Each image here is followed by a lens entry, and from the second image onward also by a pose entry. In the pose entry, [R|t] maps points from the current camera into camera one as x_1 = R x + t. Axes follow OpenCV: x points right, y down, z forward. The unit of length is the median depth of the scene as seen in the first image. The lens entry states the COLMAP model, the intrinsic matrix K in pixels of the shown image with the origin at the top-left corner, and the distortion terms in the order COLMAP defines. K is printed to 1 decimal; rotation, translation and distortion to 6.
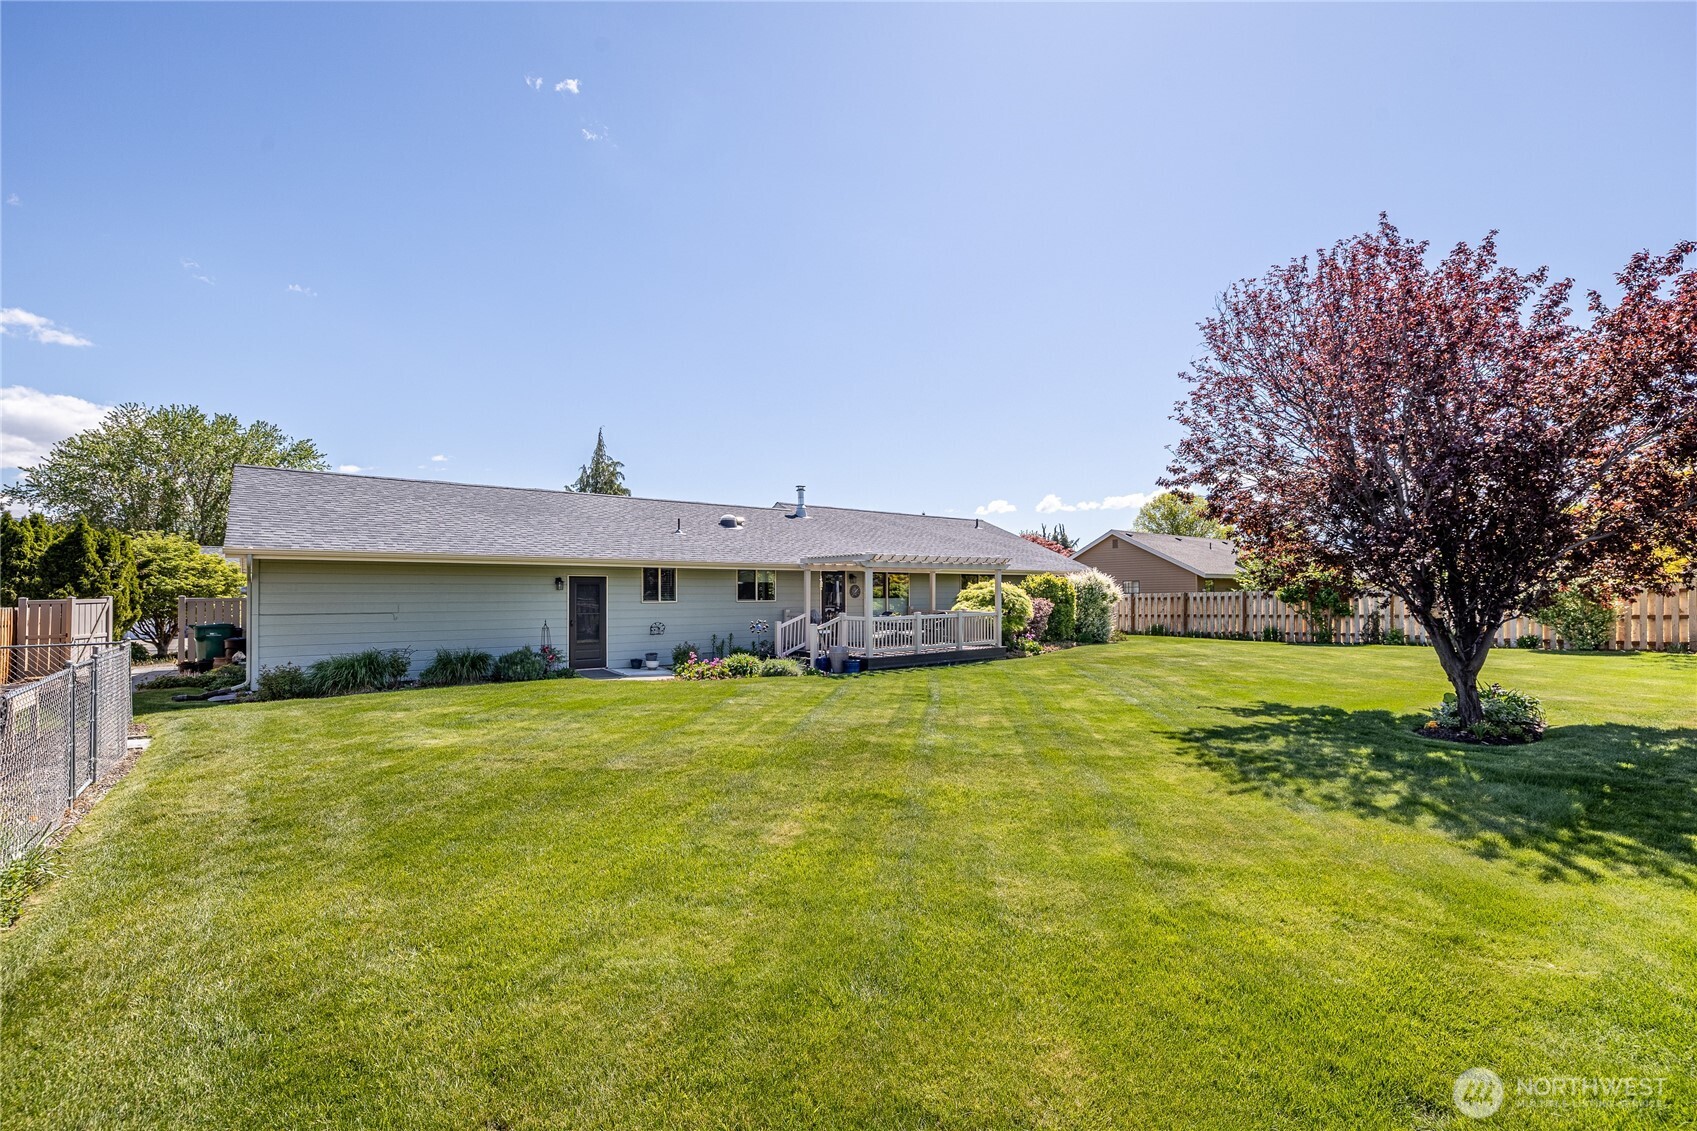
lens RADIAL K [[732.5, 0, 826.4], [0, 732.5, 600.8], [0, 0, 1]] dist [0.001735, -0.003316]
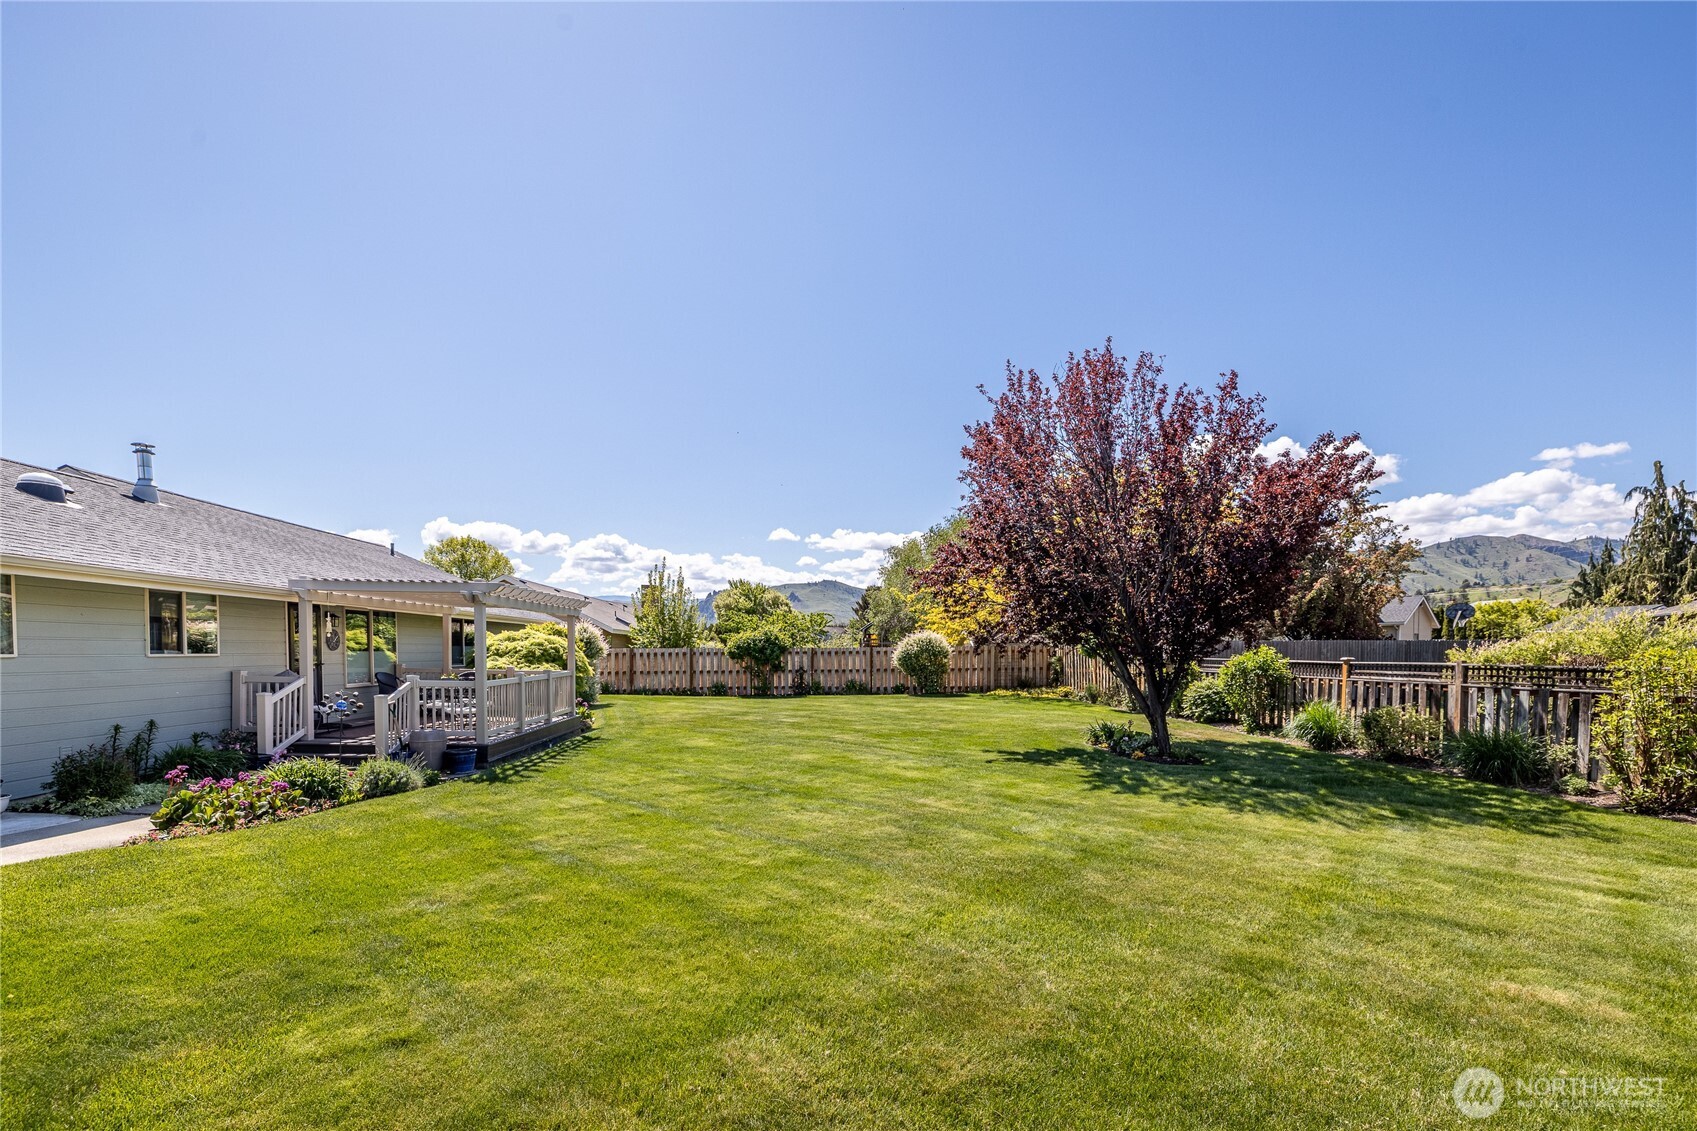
lens RADIAL K [[788.9, 0, 836.4], [0, 788.9, 655.5], [0, 0, 1]] dist [0.012047, 0.001857]
pose [[0.578726, 0.004615, 0.815509, -0.263870], [-0.003349, 0.999989, -0.003283, 0.000677], [-0.815515, -0.000831, 0.578735, 0.277207]]
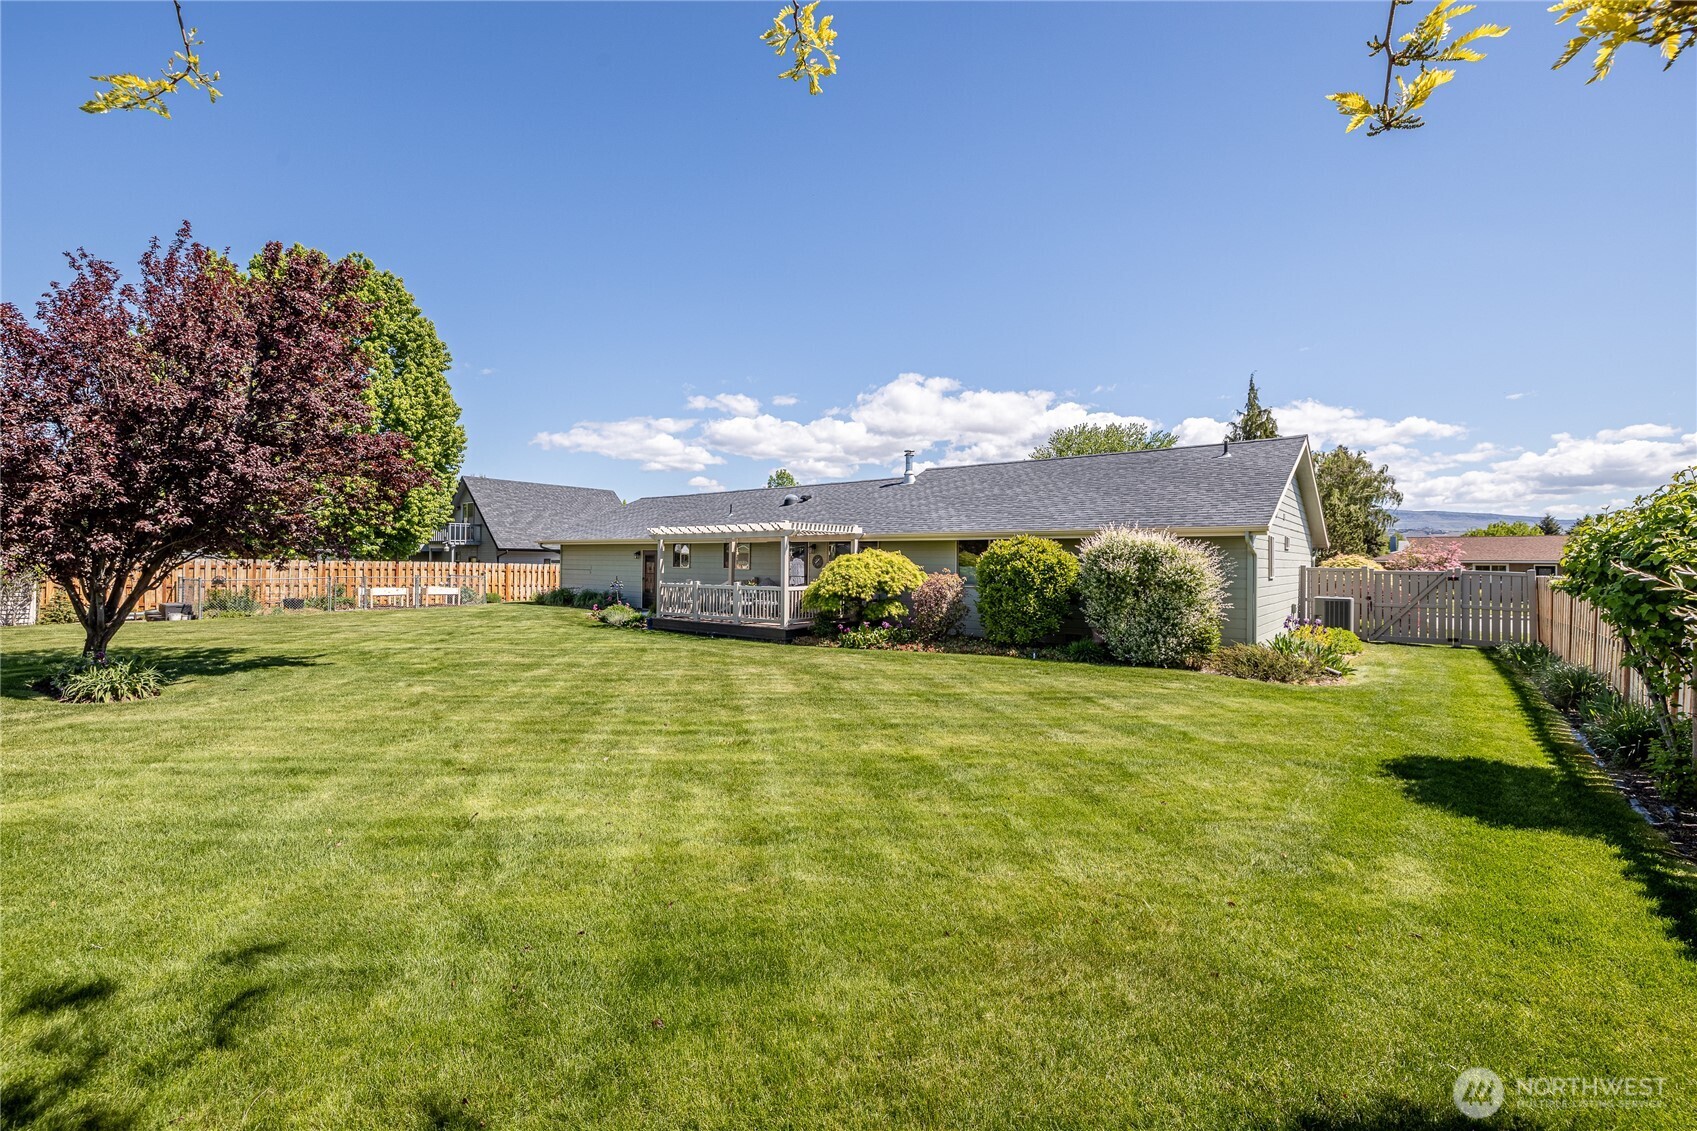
lens RADIAL K [[732.5, 0, 859.1], [0, 732.5, 563.3], [0, 0, 1]] dist [0.001735, -0.003316]
pose [[0.226311, 0.009289, -0.974011, 1.055290], [-0.018490, 0.999815, 0.005239, -0.017653], [0.973880, 0.016824, 0.226441, 0.868760]]
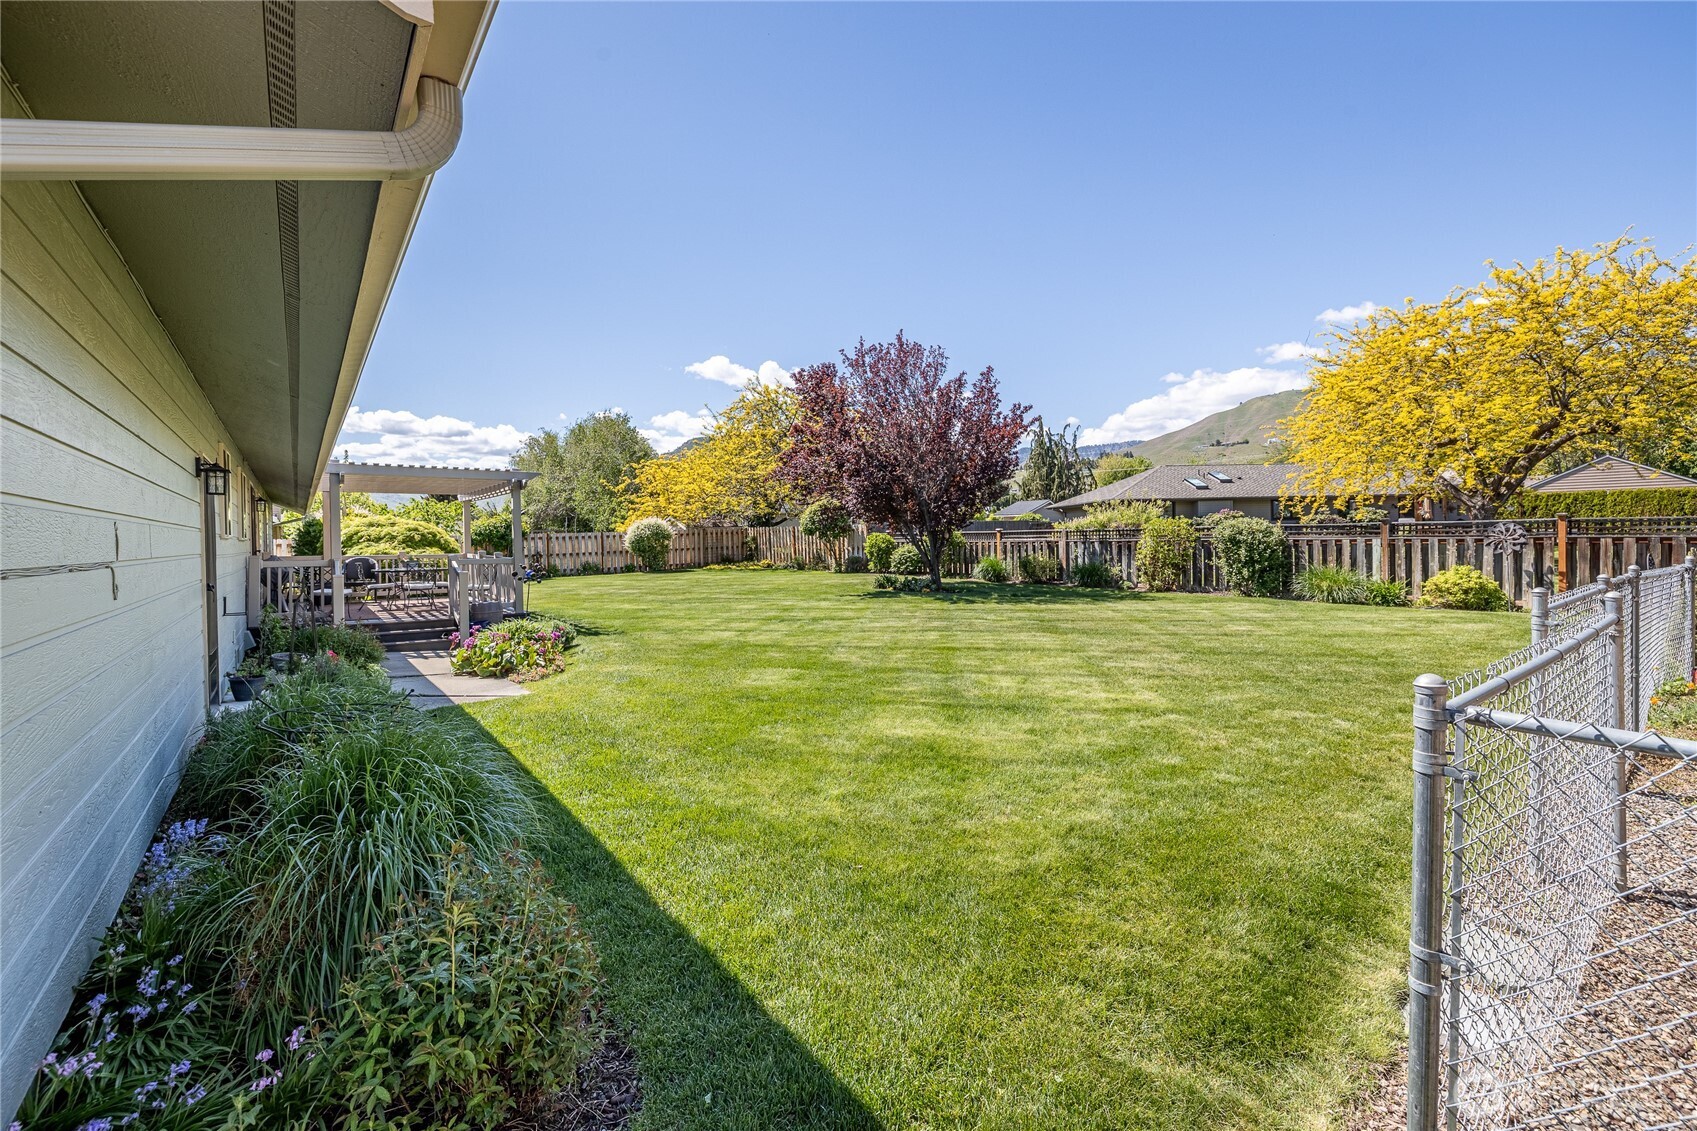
lens RADIAL K [[732.5, 0, 839.9], [0, 732.5, 542.4], [0, 0, 1]] dist [0.001735, -0.003316]
pose [[0.026851, -0.002744, 0.999636, -0.551252], [0.025718, 0.999667, 0.002054, 0.010956], [-0.999309, 0.025654, 0.026912, 0.528948]]
